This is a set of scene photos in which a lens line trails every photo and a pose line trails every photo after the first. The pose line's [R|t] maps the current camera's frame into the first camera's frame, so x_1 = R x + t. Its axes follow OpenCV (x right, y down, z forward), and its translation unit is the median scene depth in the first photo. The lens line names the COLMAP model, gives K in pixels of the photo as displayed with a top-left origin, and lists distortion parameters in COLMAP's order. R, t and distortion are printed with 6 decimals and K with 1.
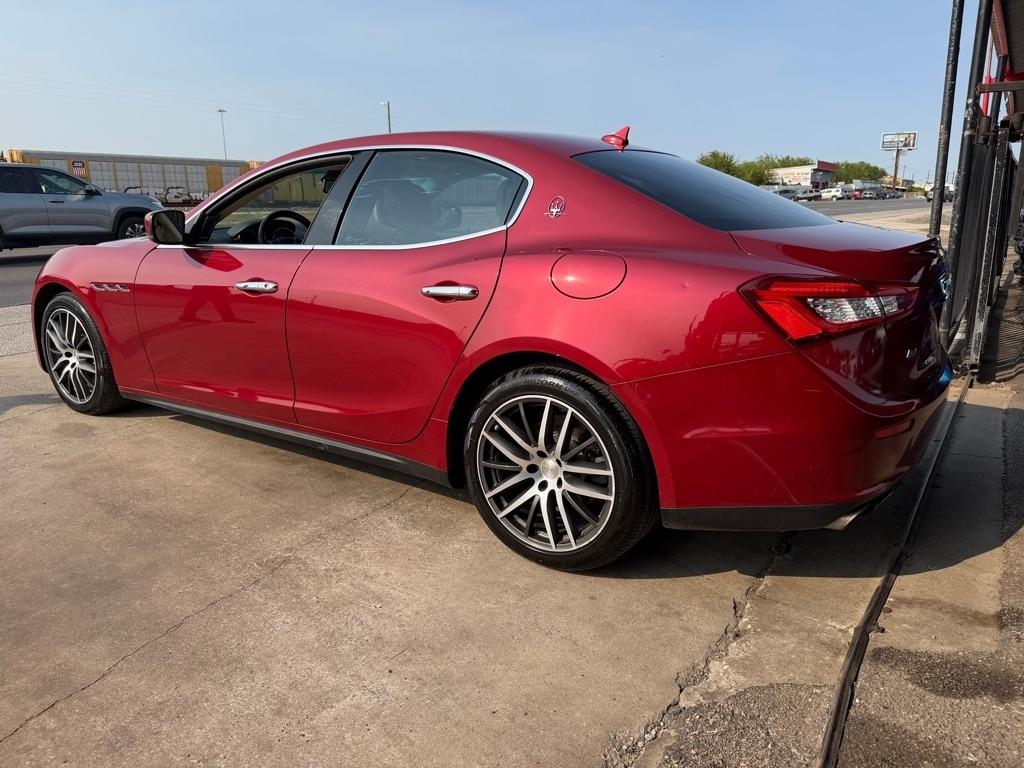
lens RADIAL K [[724.1, 0, 510.9], [0, 724.1, 384.1], [0, 0, 1]] dist [0.048457, -0.075702]
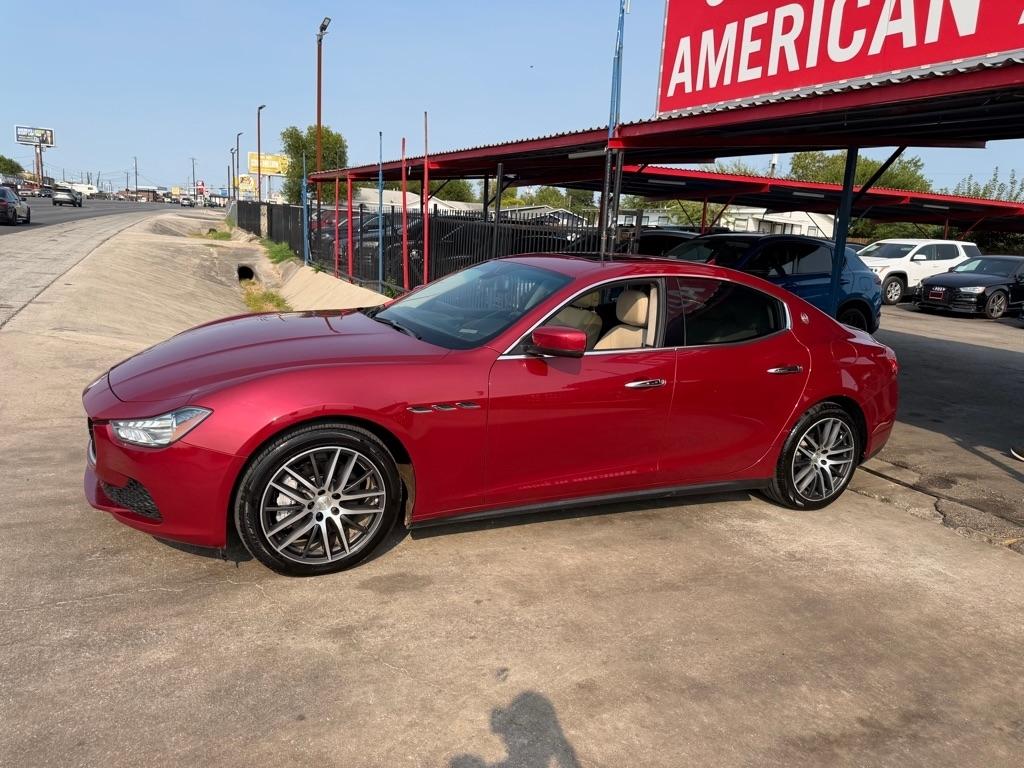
lens RADIAL K [[729.5, 0, 509.4], [0, 729.5, 376.4], [0, 0, 1]] dist [0.025564, -0.032248]
pose [[0.490518, -0.134867, 0.860932, -1.855829], [0.141728, 0.987144, 0.073889, -0.325364], [-0.859829, 0.085774, 0.503326, 0.681473]]
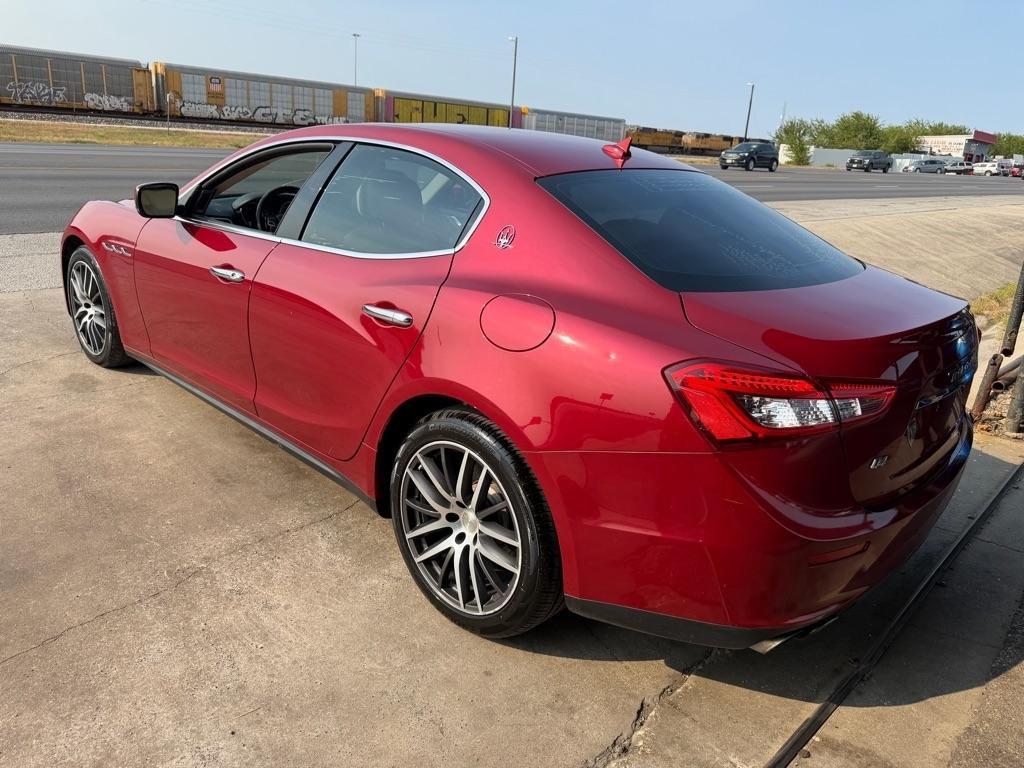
lens RADIAL K [[731.4, 0, 512.6], [0, 731.4, 367.6], [0, 0, 1]] dist [0.020069, -0.026792]
pose [[0.984773, 0.117716, -0.127928, 0.195176], [-0.110894, 0.992066, 0.059226, -0.130978], [0.133885, -0.044138, 0.990013, 0.096231]]
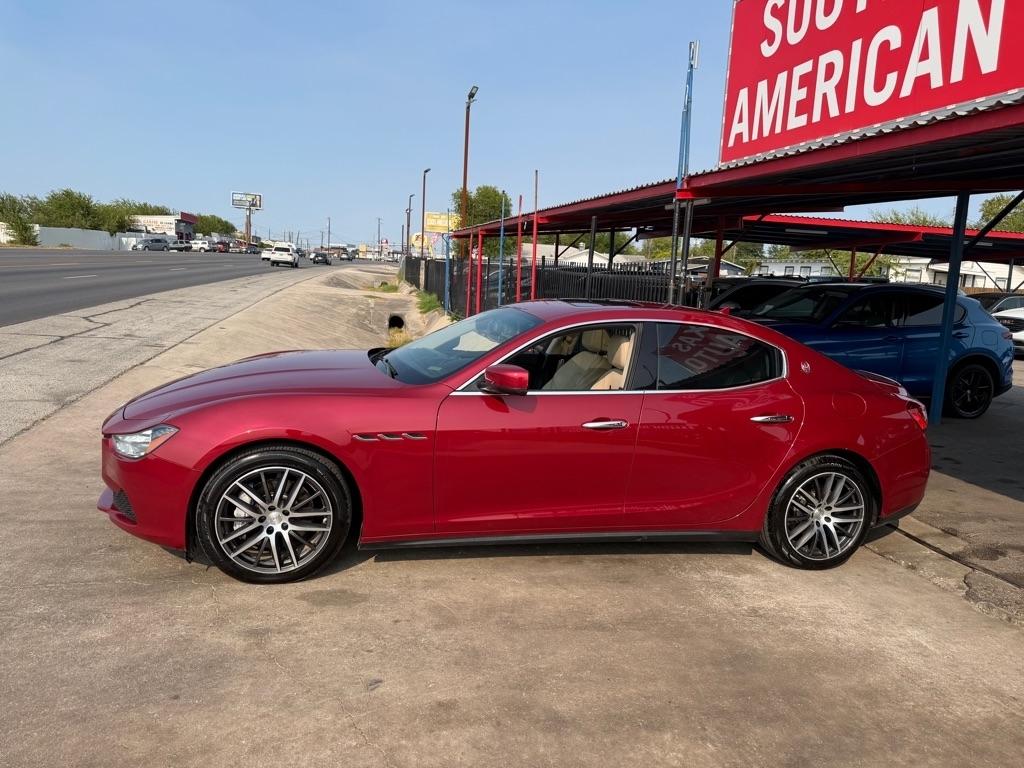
lens RADIAL K [[727.9, 0, 519.9], [0, 727.9, 378.3], [0, 0, 1]] dist [0.027514, -0.038036]
pose [[0.663589, -0.061032, 0.745604, -1.674650], [0.113848, 0.993296, -0.020019, -0.247232], [-0.739384, 0.098170, 0.666089, 0.303393]]
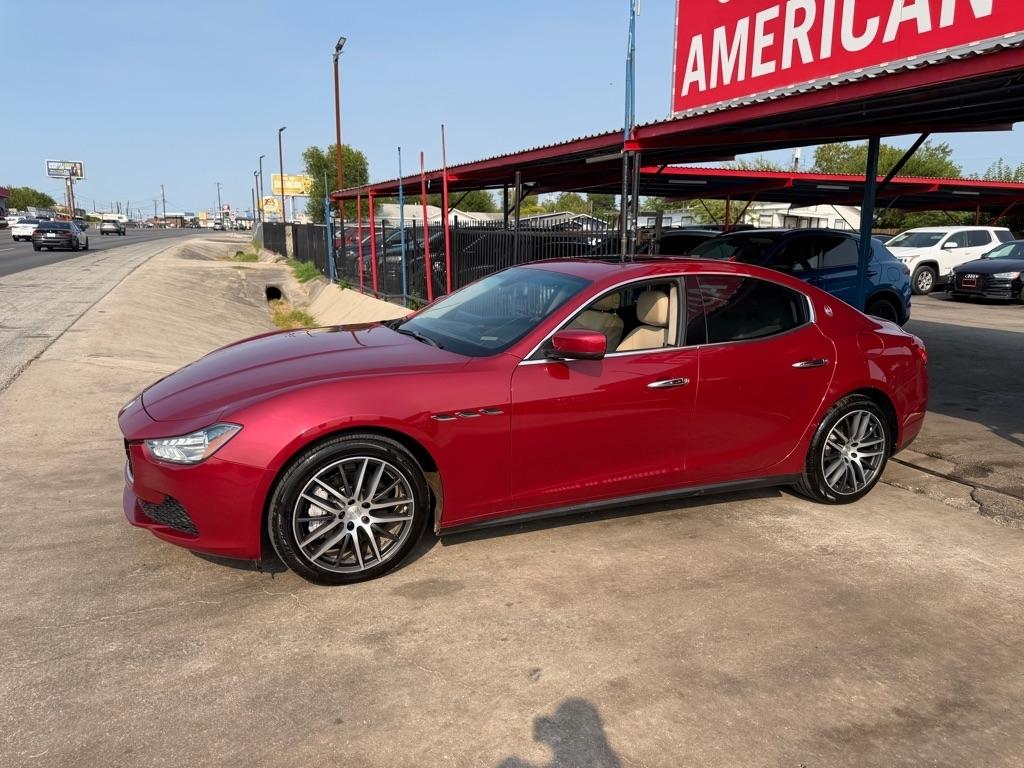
lens RADIAL K [[729.9, 0, 512.1], [0, 729.9, 383.3], [0, 0, 1]] dist [0.027613, -0.034616]
pose [[0.515355, -0.153708, 0.843079, -1.862420], [0.185538, 0.980462, 0.065340, -0.317325], [-0.836651, 0.122750, 0.533805, 0.663536]]
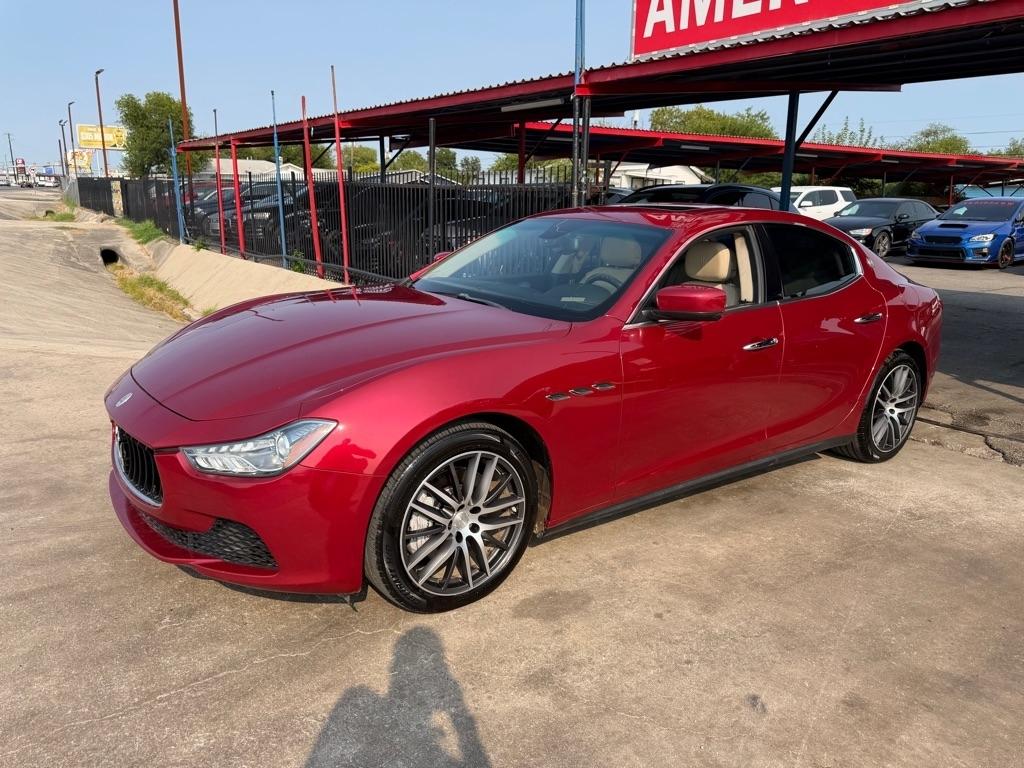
lens RADIAL K [[730.9, 0, 501.5], [0, 730.9, 372.5], [0, 0, 1]] dist [0.023958, -0.031950]
pose [[0.330355, -0.203219, 0.921720, -1.843522], [0.203142, 0.968969, 0.140828, -0.396395], [-0.921737, 0.140717, 0.361386, 1.157076]]
